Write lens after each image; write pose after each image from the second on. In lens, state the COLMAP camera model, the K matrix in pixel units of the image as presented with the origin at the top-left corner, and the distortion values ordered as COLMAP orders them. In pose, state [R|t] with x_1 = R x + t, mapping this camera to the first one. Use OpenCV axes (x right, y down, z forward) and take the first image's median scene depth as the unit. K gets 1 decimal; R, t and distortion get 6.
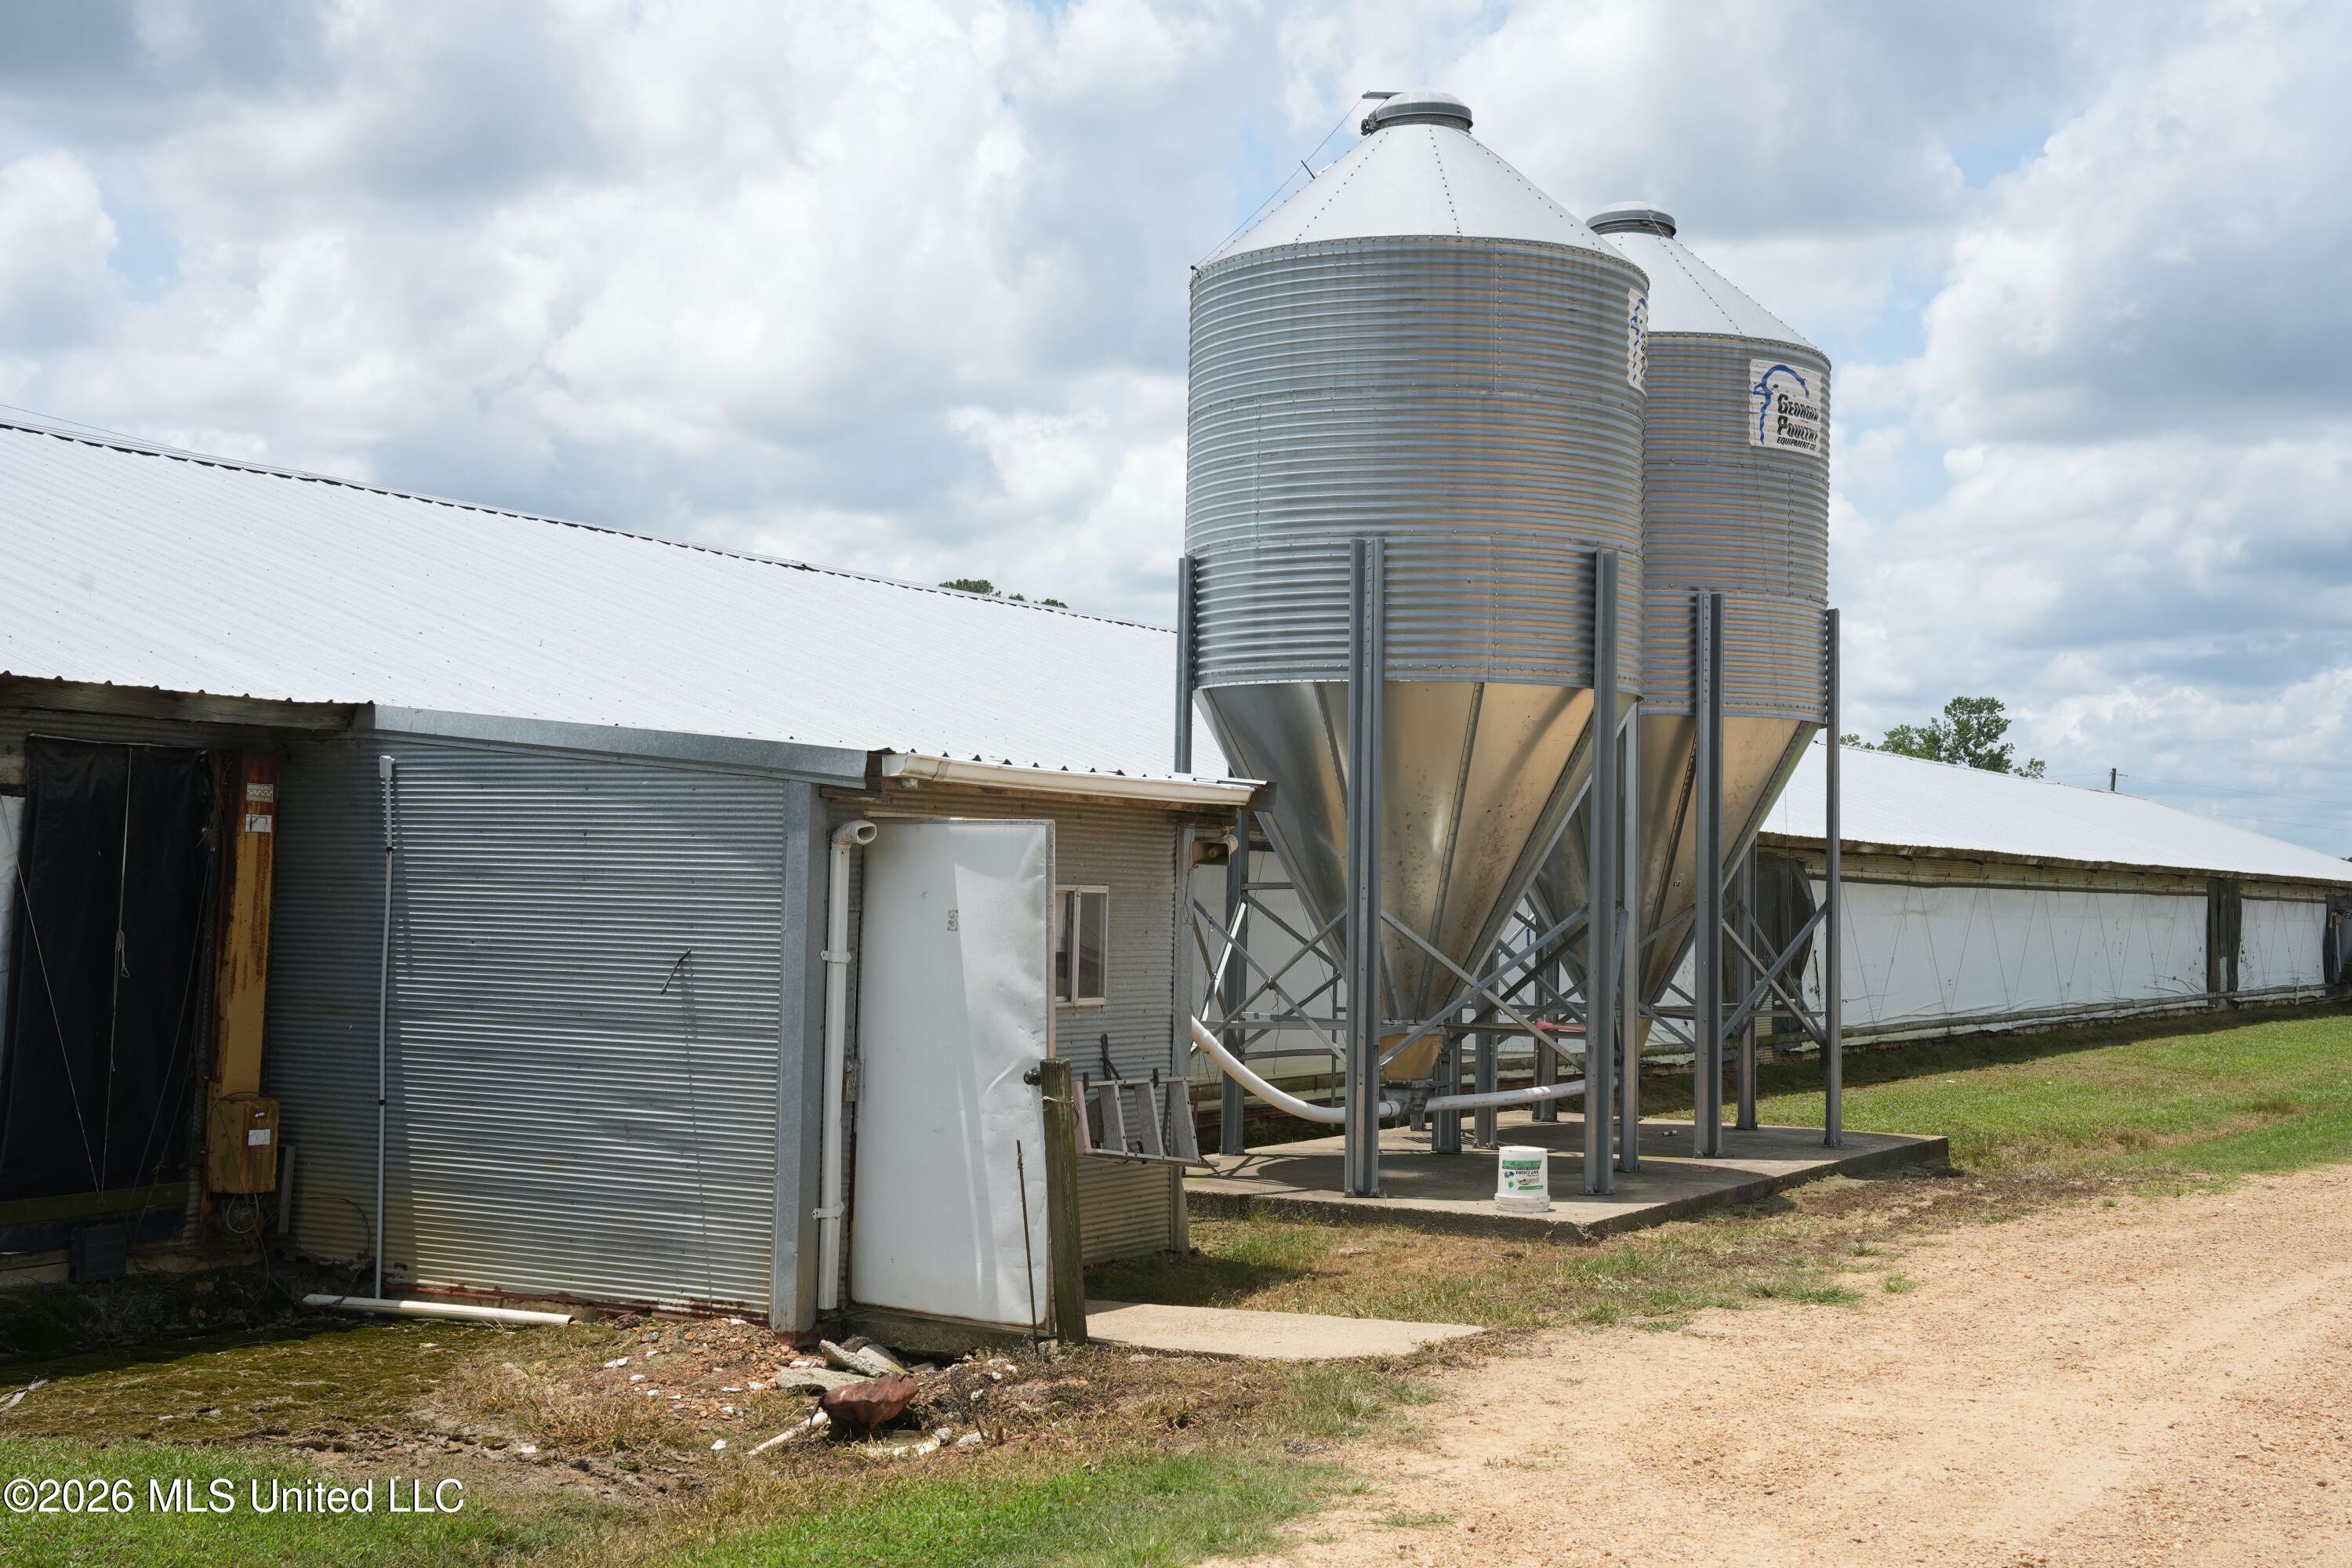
lens RADIAL K [[2987.3, 0, 1175.9], [0, 2987.3, 783.9], [0, 0, 1]] dist [-0.039537, 0.000000]
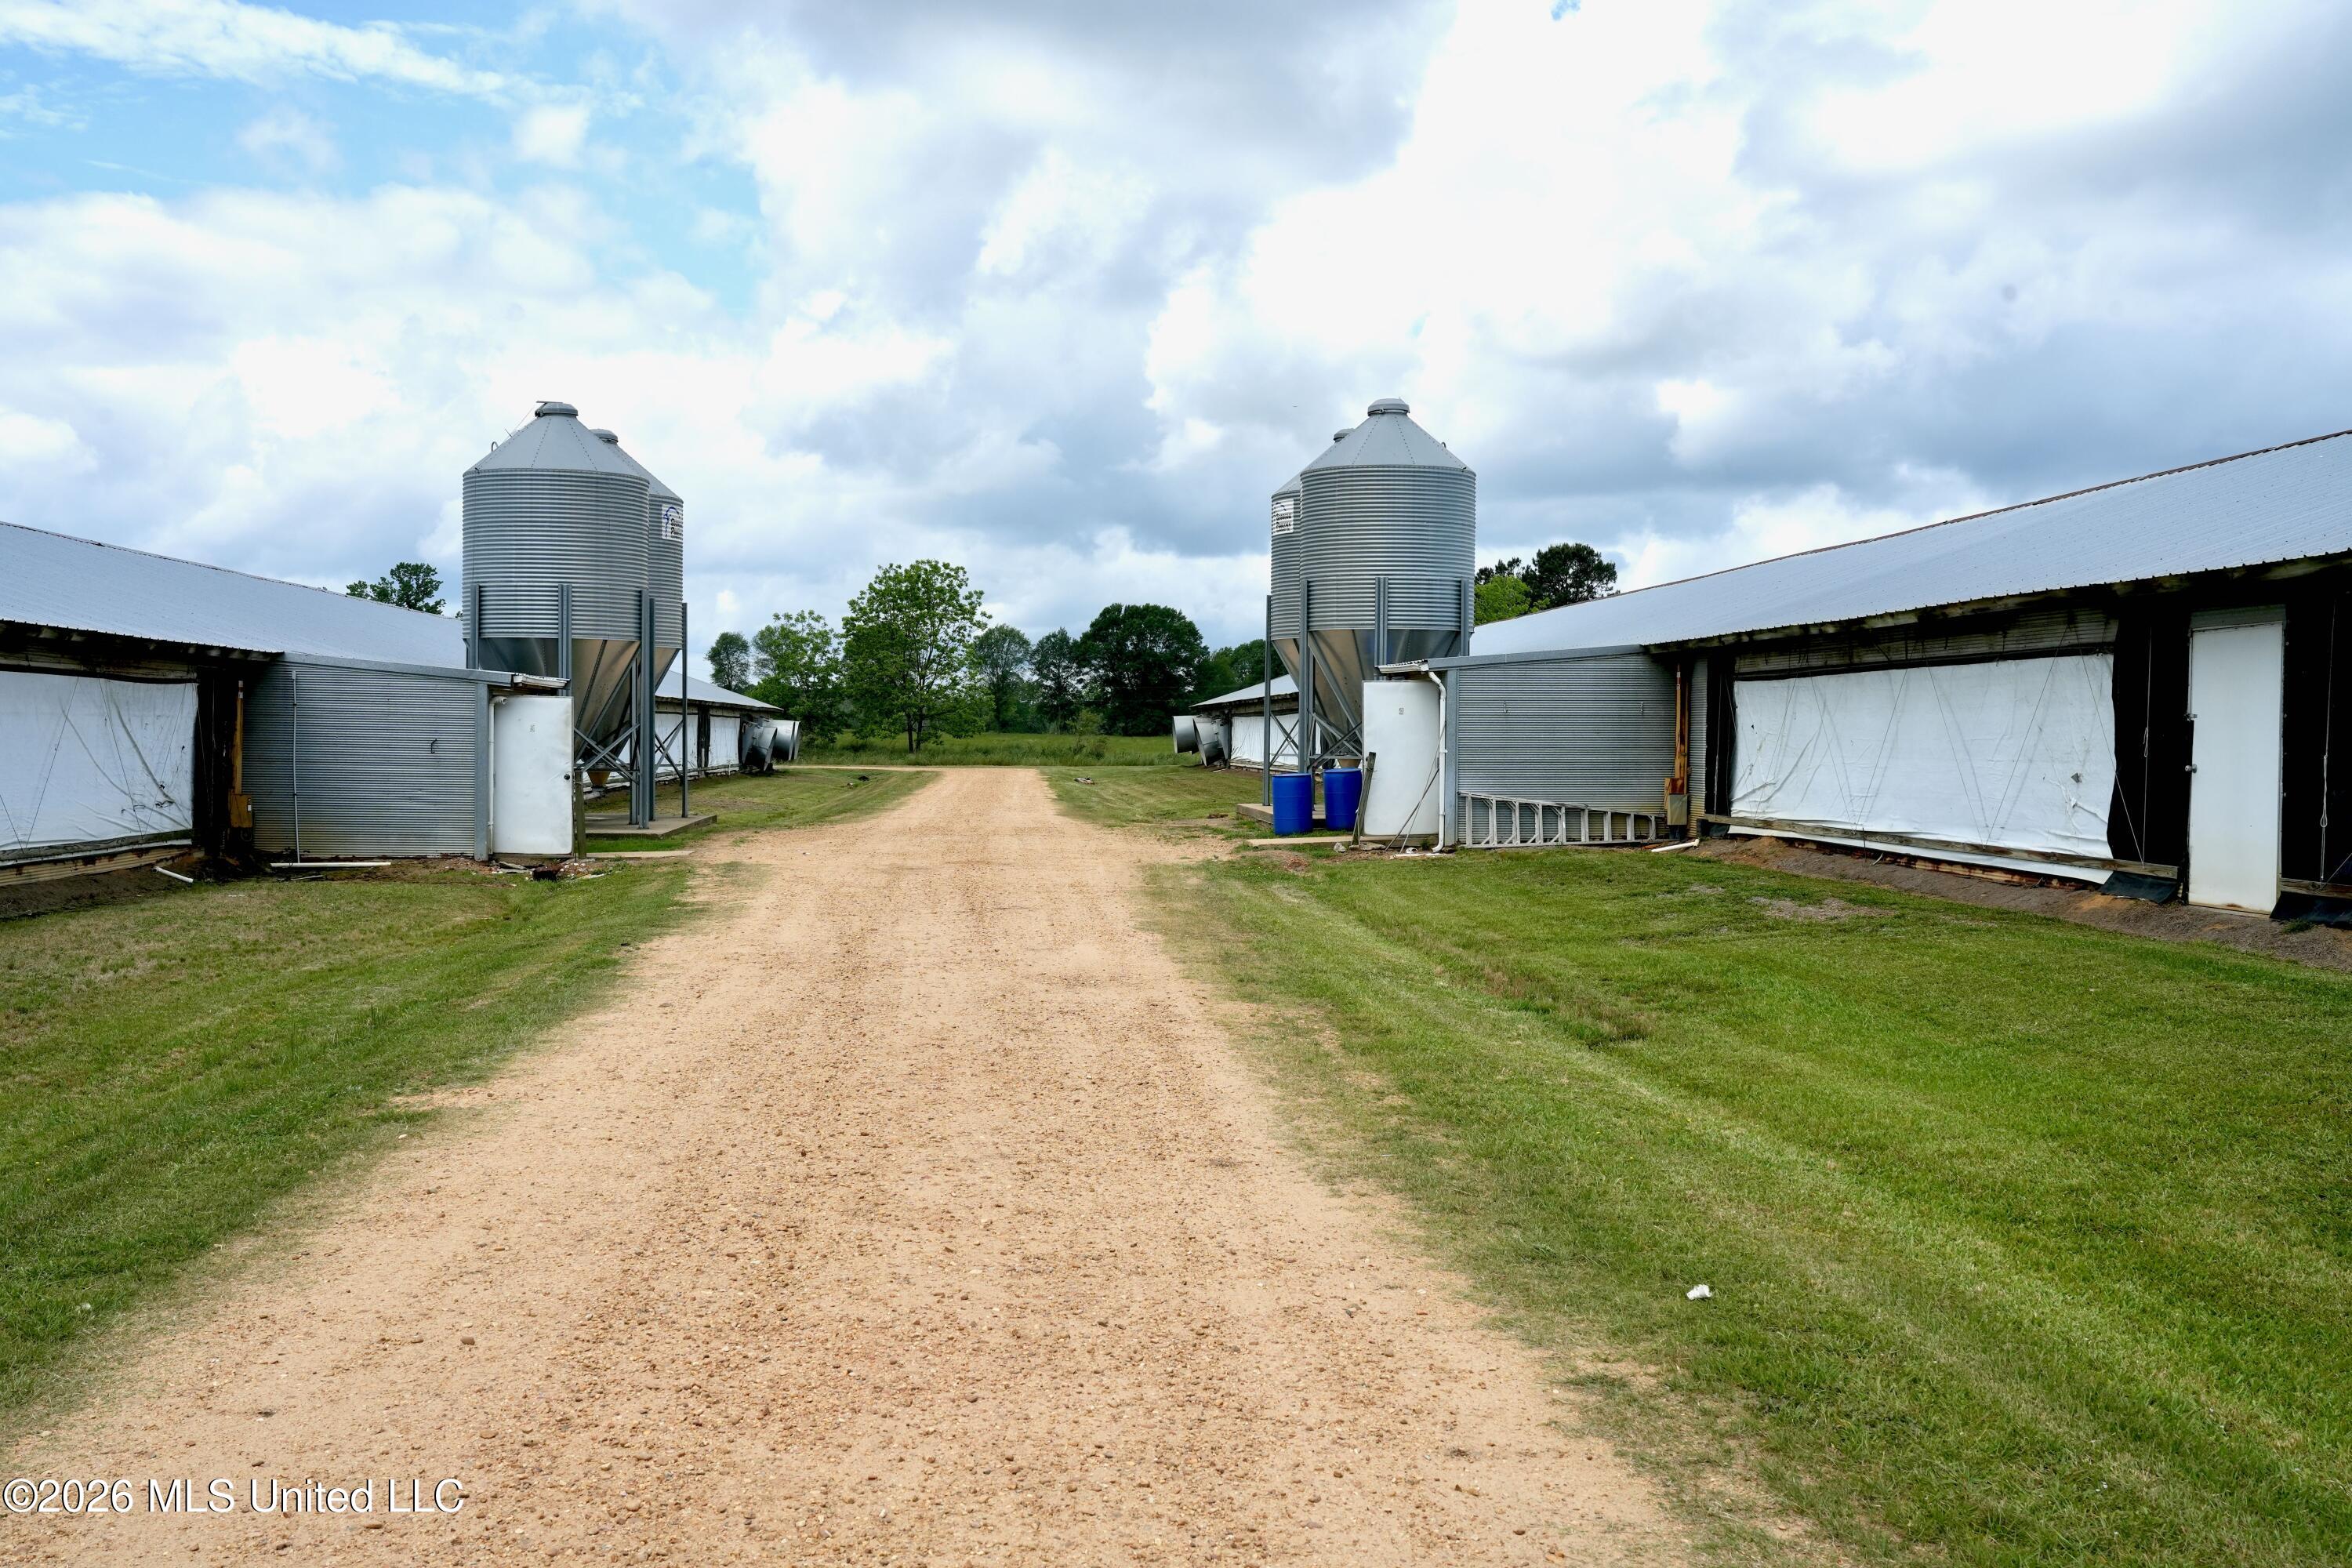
lens RADIAL K [[2379.6, 0, 1174.5], [0, 2379.6, 781.5], [0, 0, 1]] dist [-0.099537, 0.000000]
pose [[0.825171, -0.014148, 0.564706, -0.564018], [-0.024700, 0.997826, 0.061092, -0.041076], [-0.564343, -0.064360, 0.823028, -0.873695]]
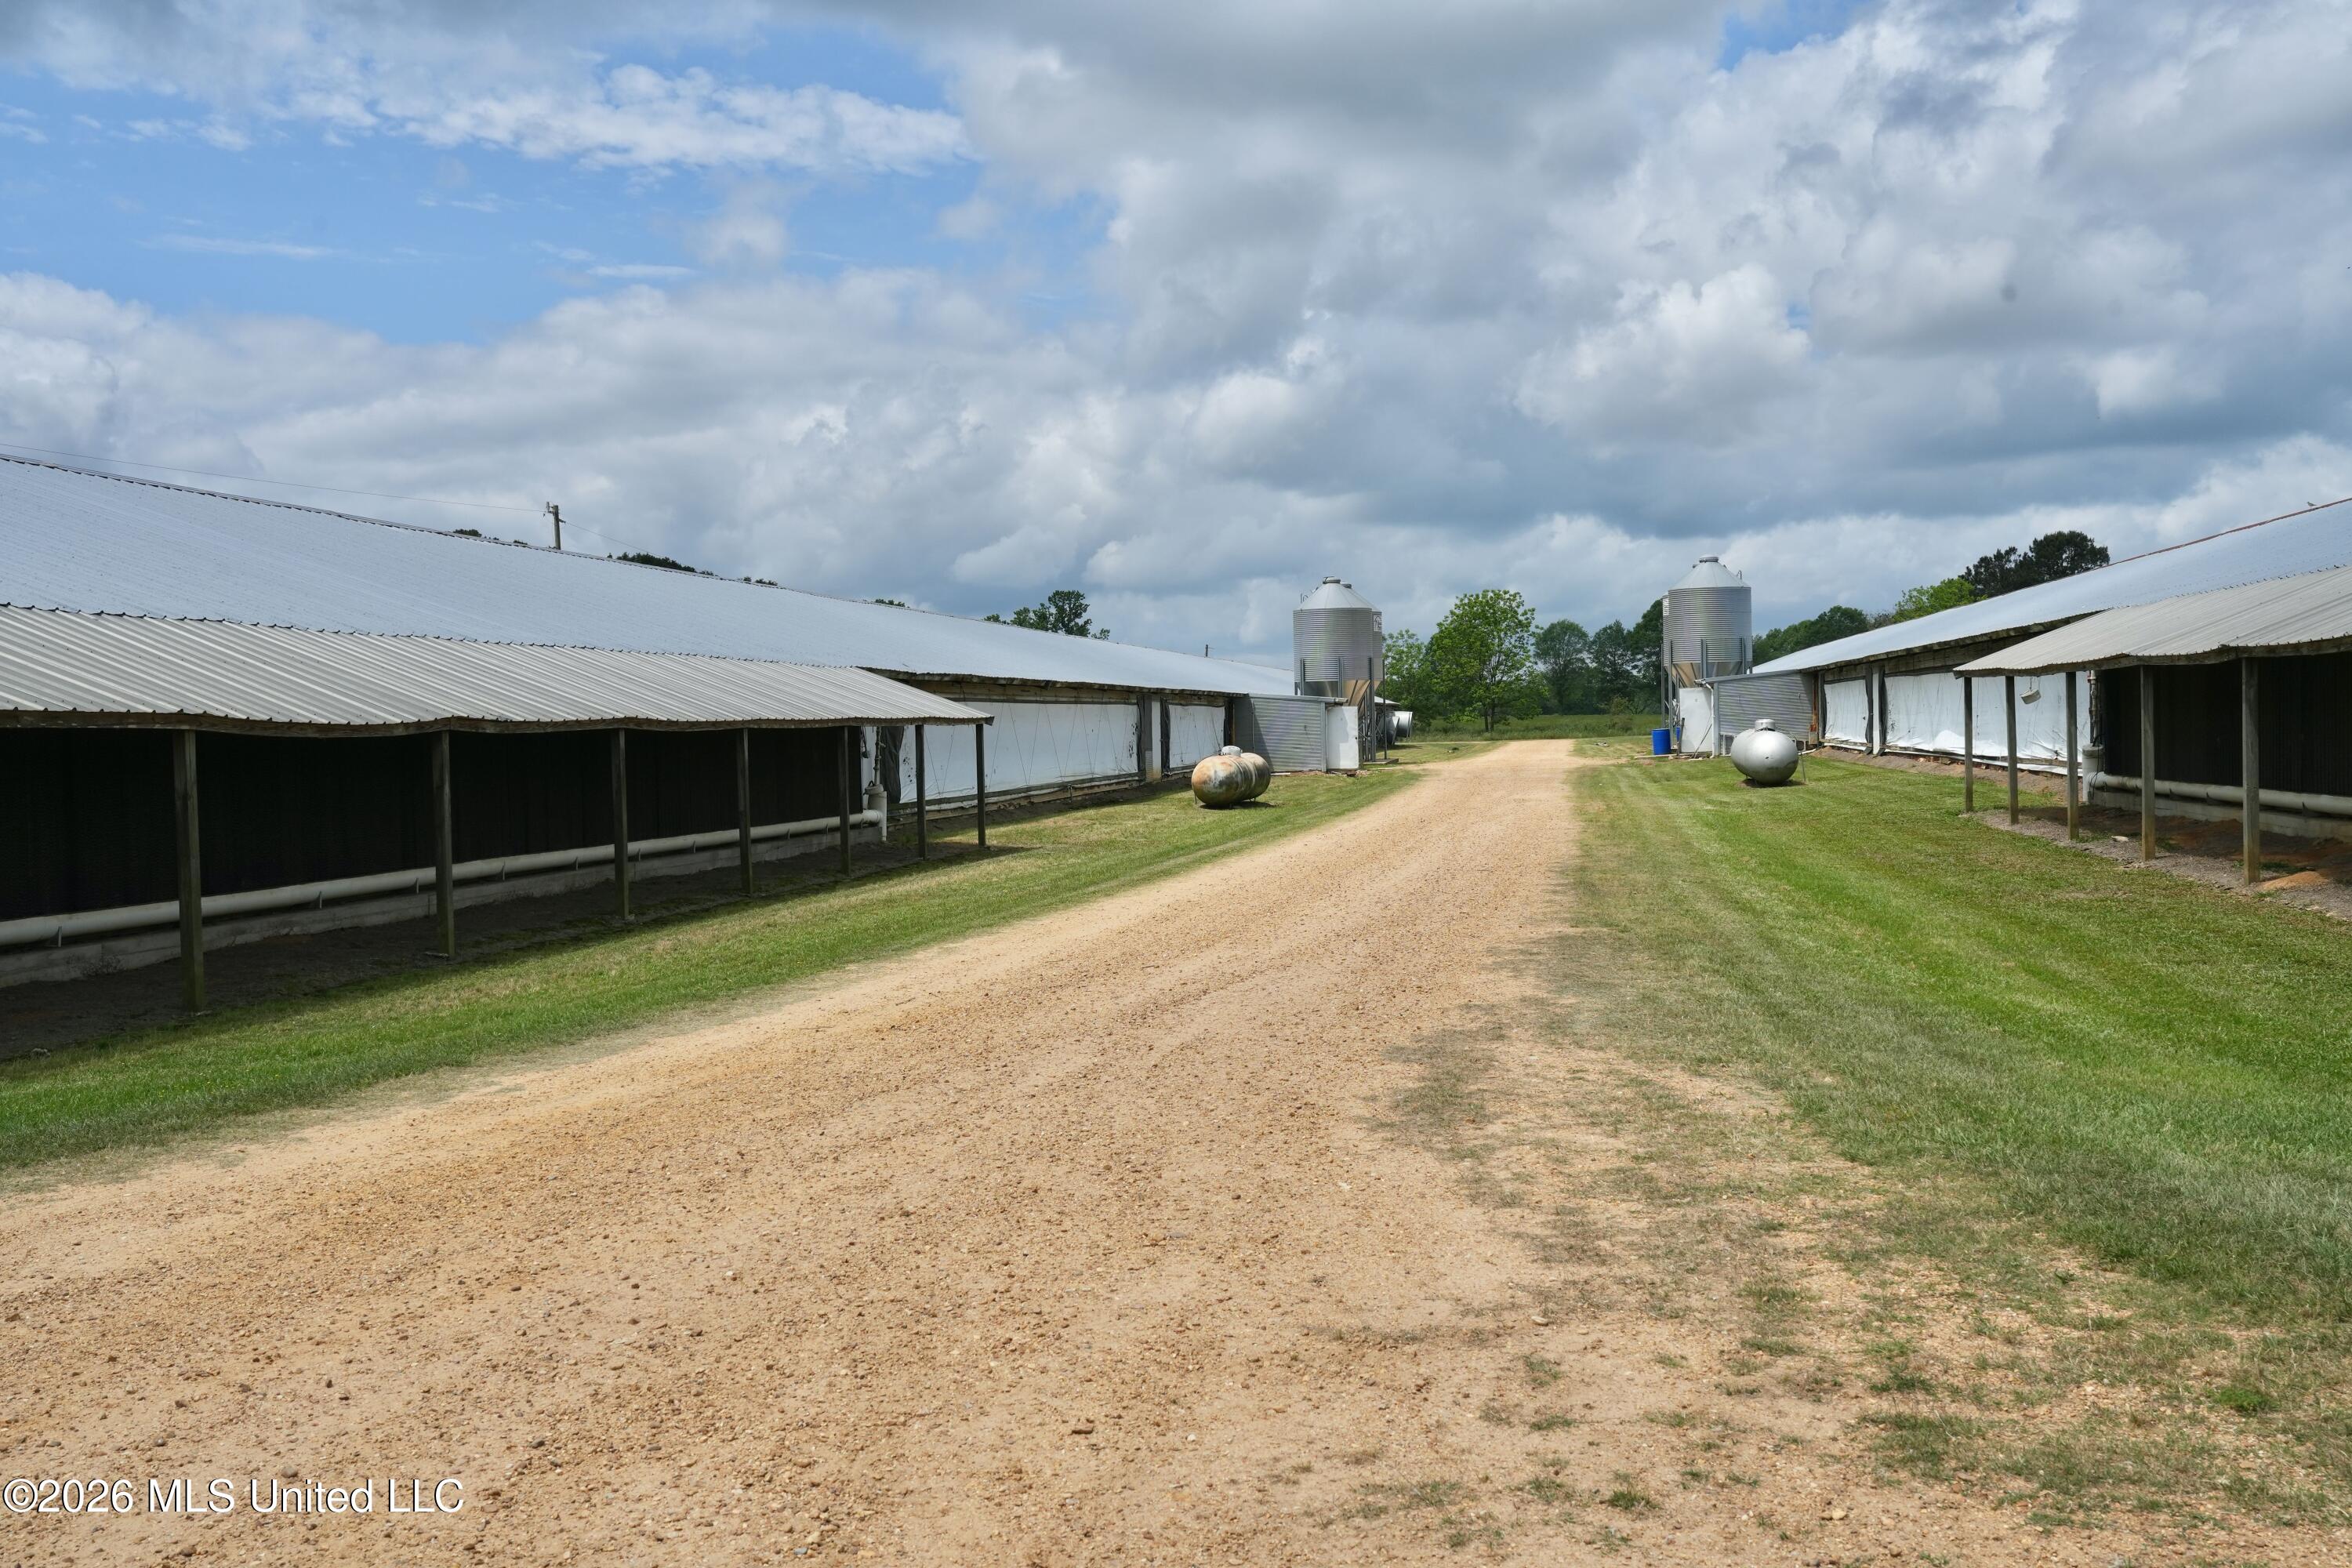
lens RADIAL K [[2281.1, 0, 1174.5], [0, 2281.1, 769.3], [0, 0, 1]] dist [0.017132, 0.000000]
pose [[0.936866, -0.039267, 0.347478, -1.643069], [0.018278, 0.997816, 0.063480, -0.136599], [-0.349212, -0.053121, 0.935537, -2.870240]]
